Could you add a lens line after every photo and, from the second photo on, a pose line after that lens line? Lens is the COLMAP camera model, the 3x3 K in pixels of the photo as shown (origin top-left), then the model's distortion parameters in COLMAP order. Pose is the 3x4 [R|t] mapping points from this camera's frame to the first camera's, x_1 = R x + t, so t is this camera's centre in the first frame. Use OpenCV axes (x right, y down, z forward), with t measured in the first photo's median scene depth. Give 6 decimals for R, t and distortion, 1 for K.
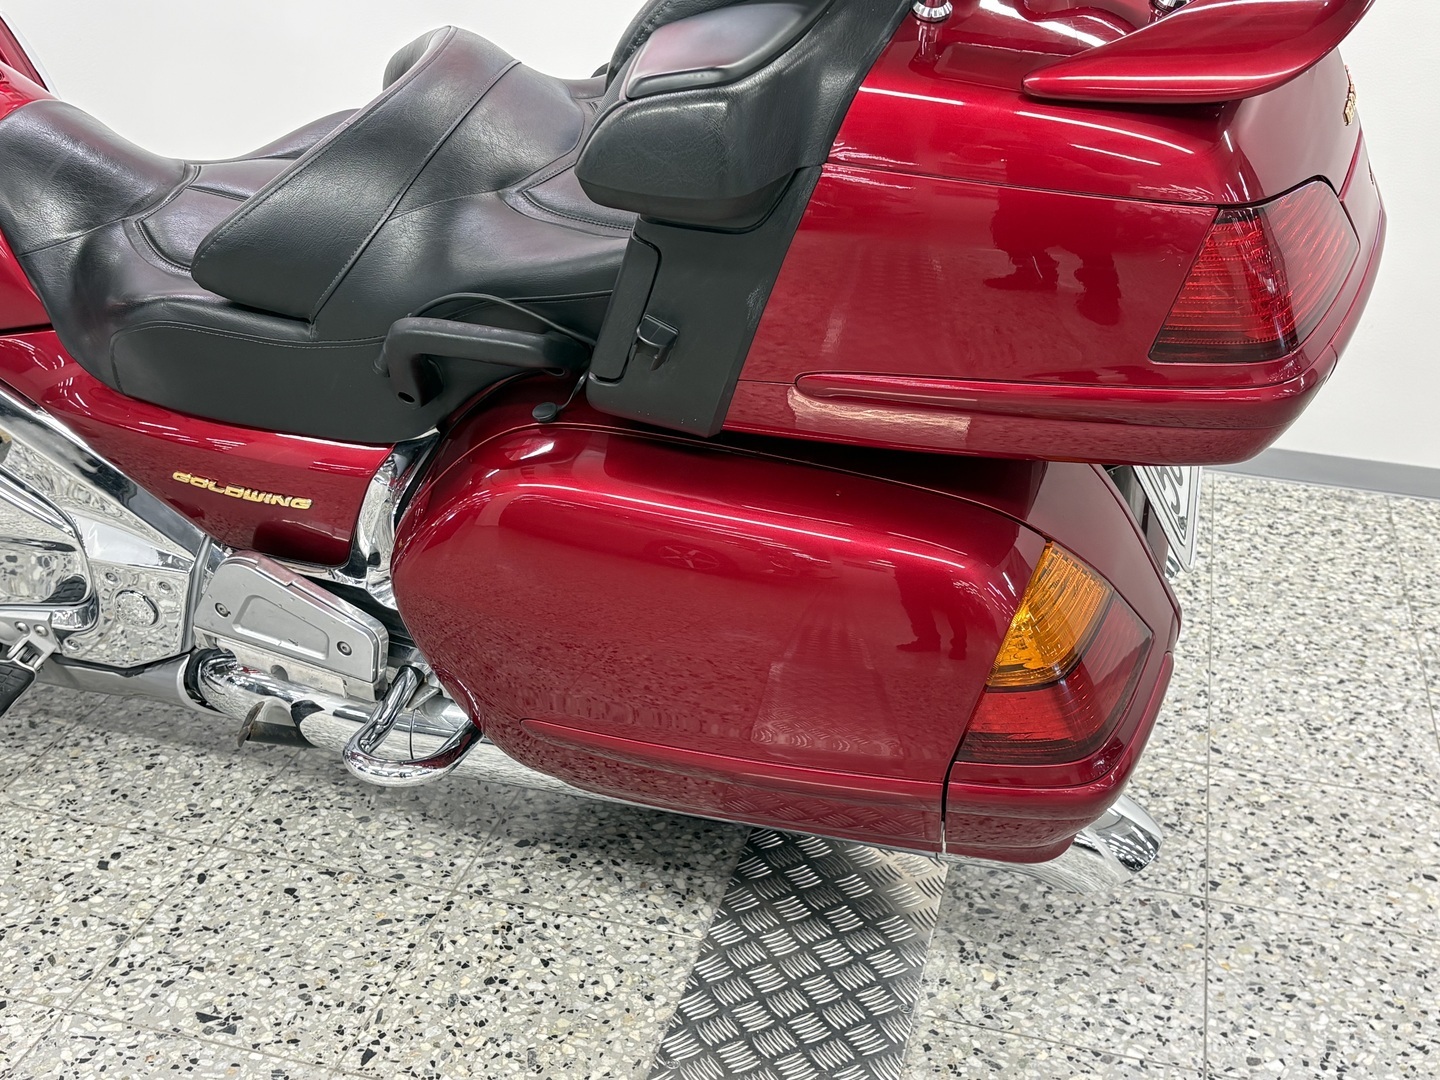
lens RADIAL K [[1736.9, 0, 716.6], [0, 1736.9, 544.7], [0, 0, 1]] dist [0.175823, -0.603784]
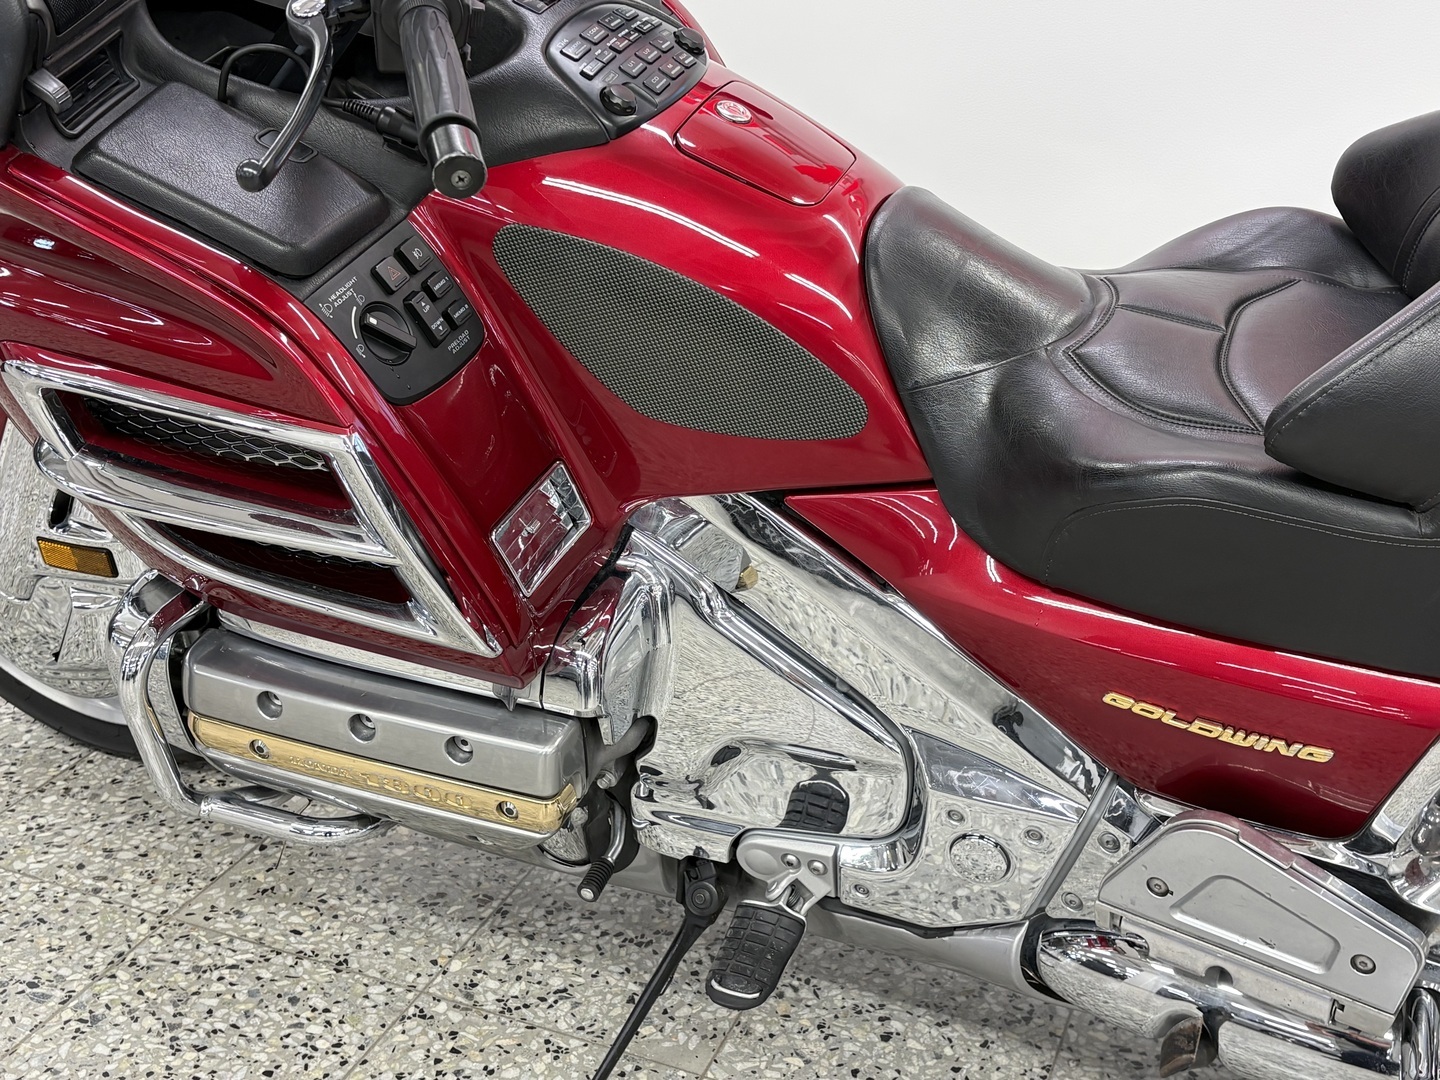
lens RADIAL K [[1733.6, 0, 718.8], [0, 1733.6, 526.8], [0, 0, 1]] dist [0.139480, -0.365176]
pose [[0.993017, 0.050796, -0.106479, -0.372379], [-0.057456, 0.996517, -0.060440, -0.053816], [0.103038, 0.066135, 0.992476, 0.243808]]
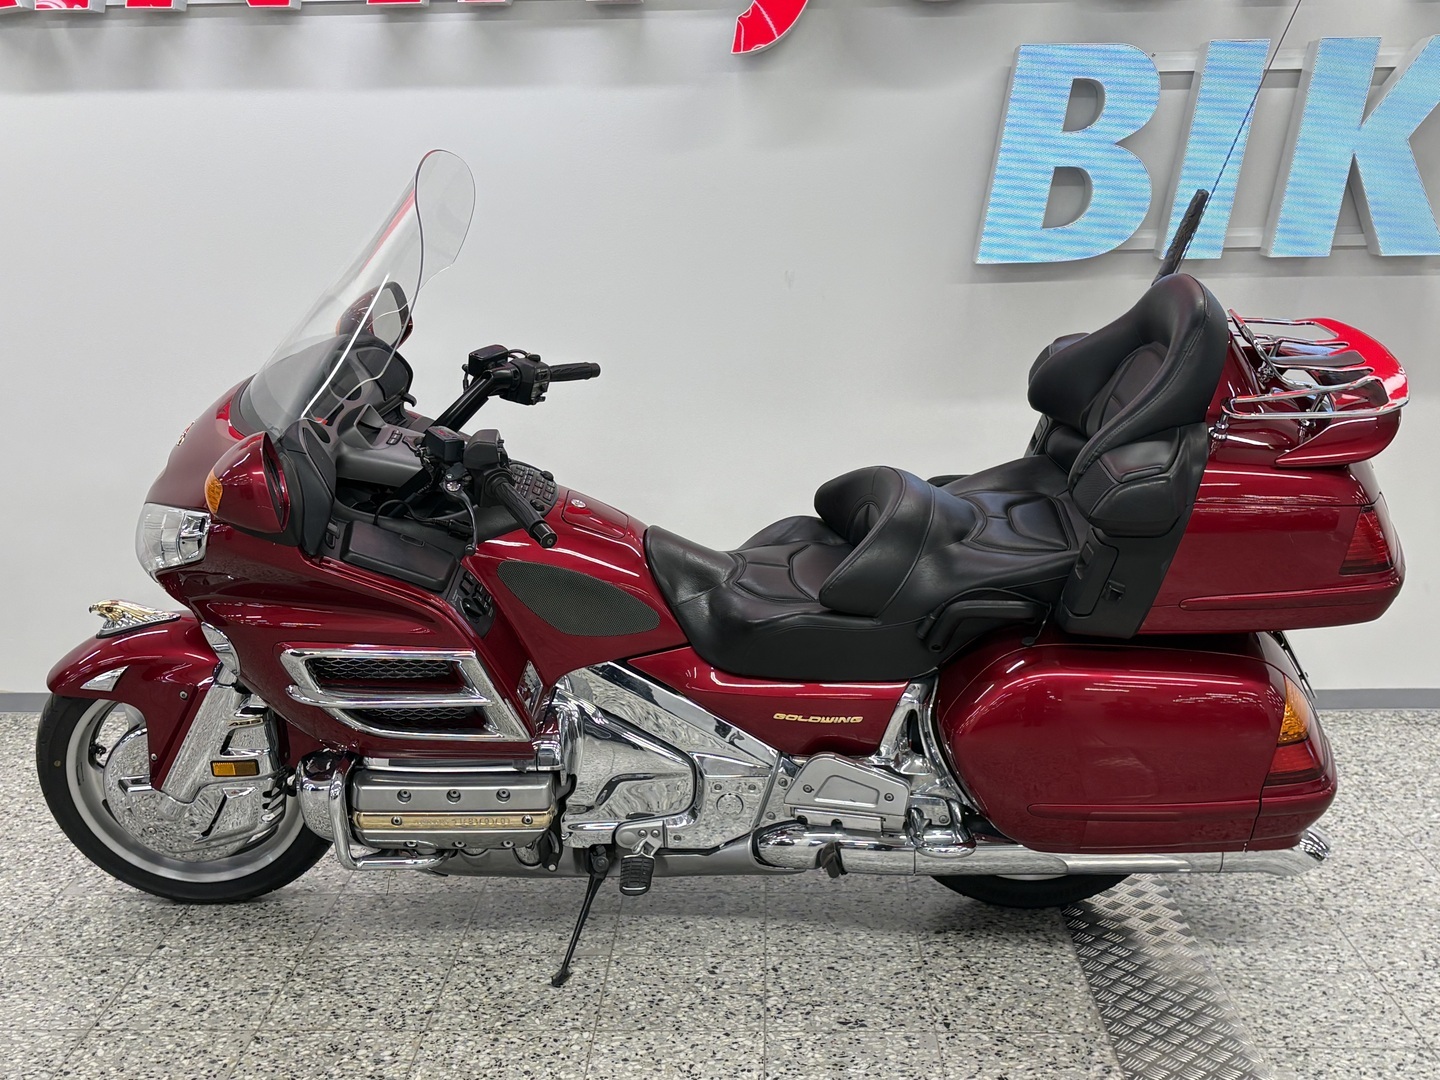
lens RADIAL K [[1733.6, 0, 718.8], [0, 1733.6, 526.8], [0, 0, 1]] dist [0.139480, -0.365176]
pose [[0.973217, -0.090909, 0.211150, -0.683356], [0.140005, 0.962892, -0.230733, 0.166969], [-0.182339, 0.254115, 0.949830, -0.695122]]
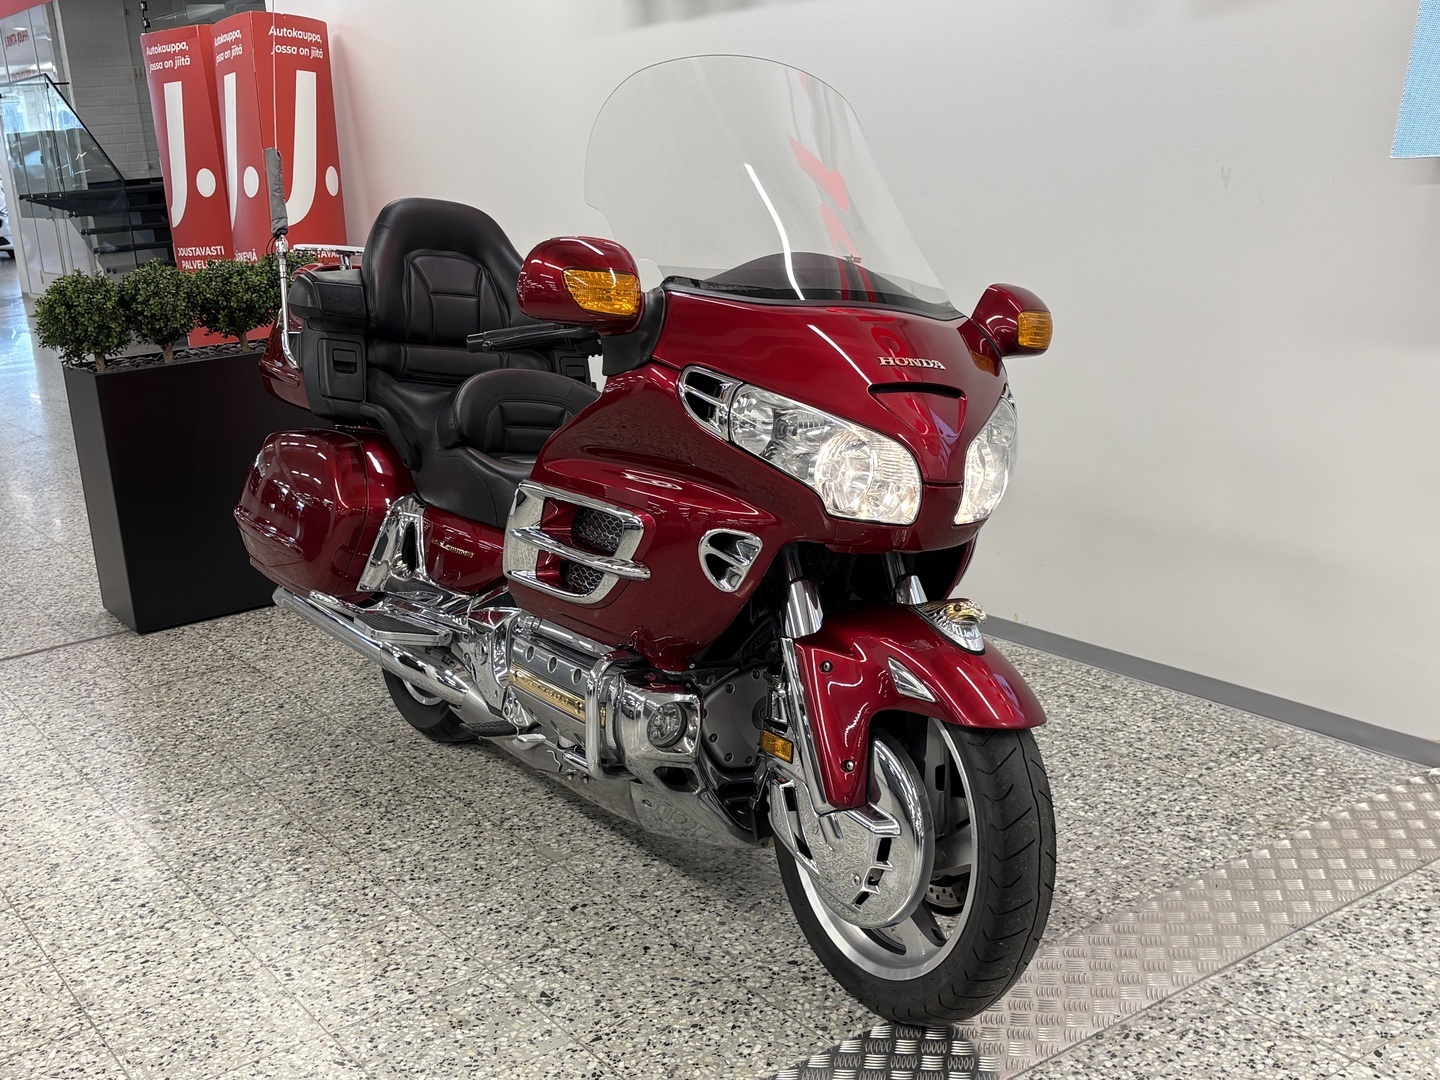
lens RADIAL K [[1643.0, 0, 724.8], [0, 1643.0, 545.0], [0, 0, 1]] dist [0.115218, -0.283173]
pose [[0.761269, 0.074880, -0.644098, 0.761786], [-0.187850, 0.976183, -0.108535, -0.008155], [0.620630, 0.203618, 0.757204, -0.155593]]
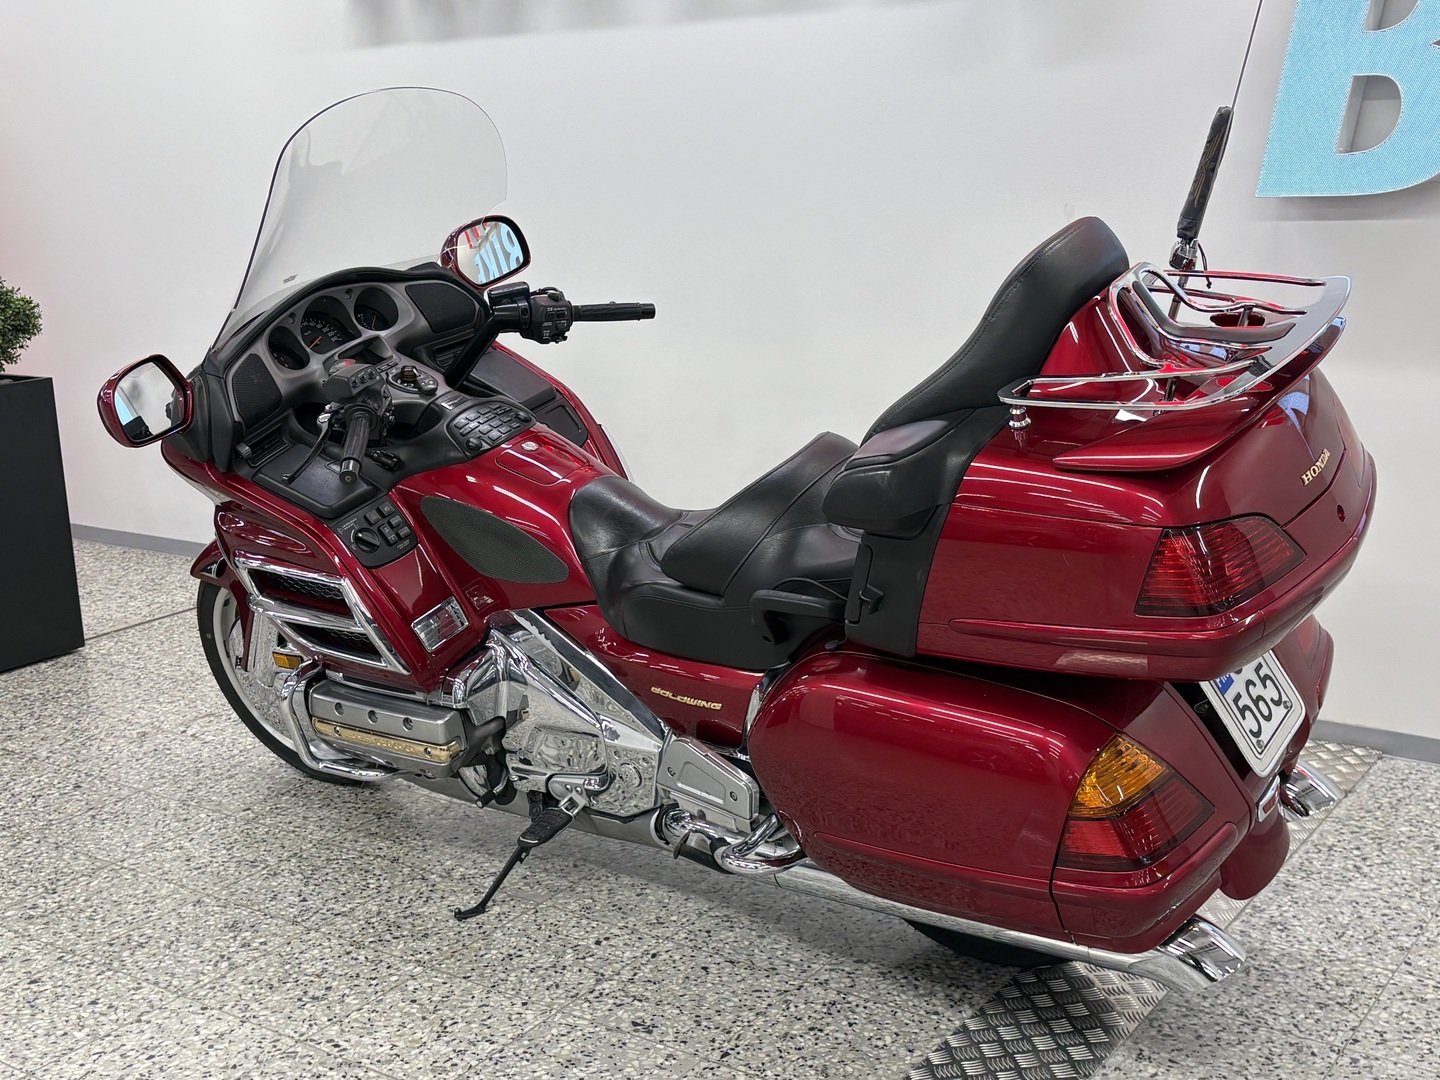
lens RADIAL K [[1726.3, 0, 715.3], [0, 1726.3, 535.2], [0, 0, 1]] dist [0.194740, -0.602065]
pose [[0.934794, 0.009547, -0.355062, 0.319243], [-0.086383, 0.975736, -0.201189, 0.137383], [0.344526, 0.218742, 0.912937, -0.501709]]
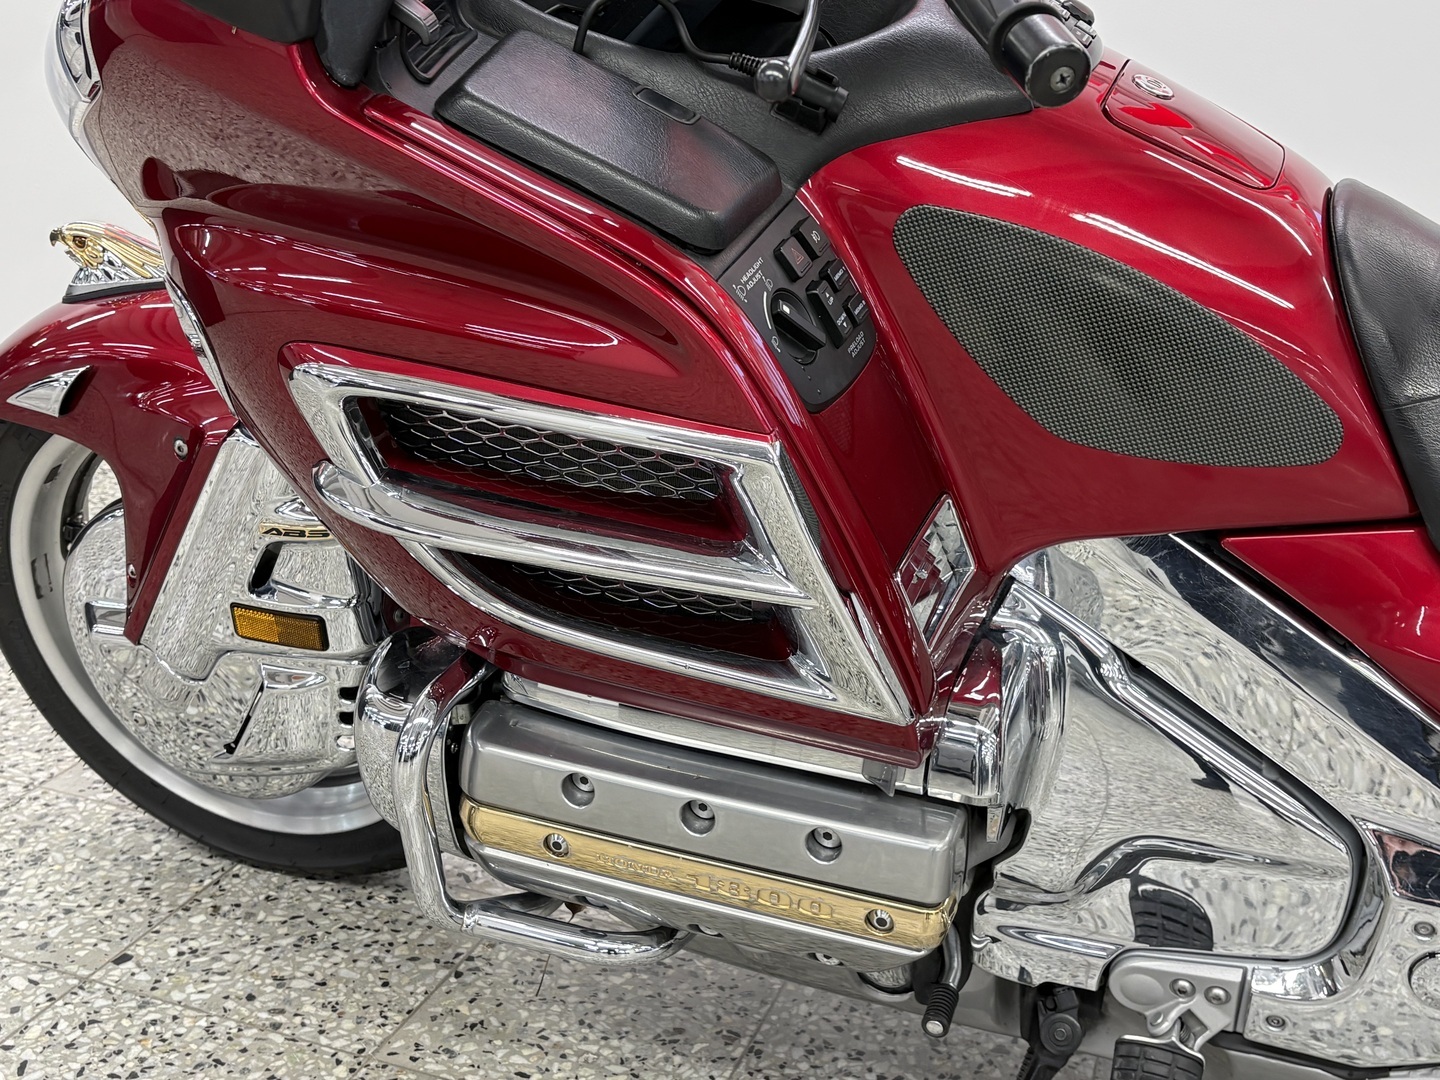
lens RADIAL K [[1726.3, 0, 715.3], [0, 1726.3, 535.2], [0, 0, 1]] dist [0.194740, -0.602065]
pose [[0.996224, 0.051493, -0.069908, -0.557484], [-0.060768, 0.988595, -0.137791, -0.018485], [0.062015, 0.141518, 0.987991, 0.356455]]
